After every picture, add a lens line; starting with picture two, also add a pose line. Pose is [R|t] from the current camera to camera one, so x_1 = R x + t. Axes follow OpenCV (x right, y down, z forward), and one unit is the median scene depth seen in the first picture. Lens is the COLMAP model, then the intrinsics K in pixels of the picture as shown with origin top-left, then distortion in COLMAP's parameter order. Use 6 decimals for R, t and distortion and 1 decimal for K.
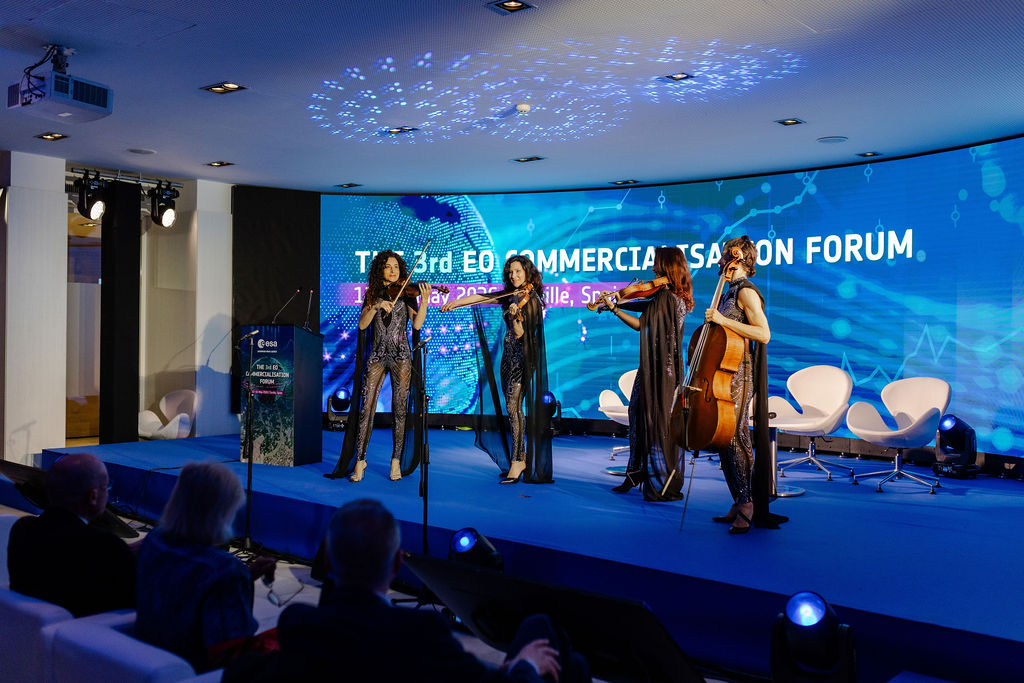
lens RADIAL K [[950.5, 0, 511.7], [0, 950.5, 332.4], [0, 0, 1]] dist [-0.051776, 0.000000]
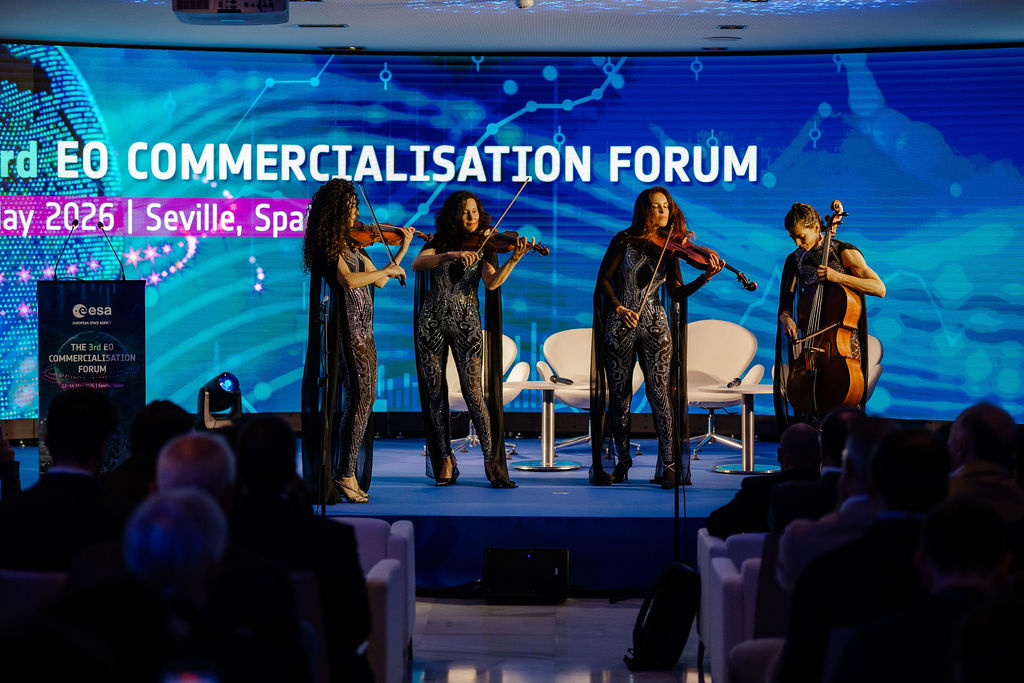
lens RADIAL K [[2550.8, 0, 512.6], [0, 2550.8, 342.1], [0, 0, 1]] dist [-0.140178, 0.000000]
pose [[0.738699, -0.035633, 0.673093, -0.983962], [0.002941, 0.998763, 0.049645, -0.042030], [-0.674029, -0.034693, 0.737890, -0.383595]]
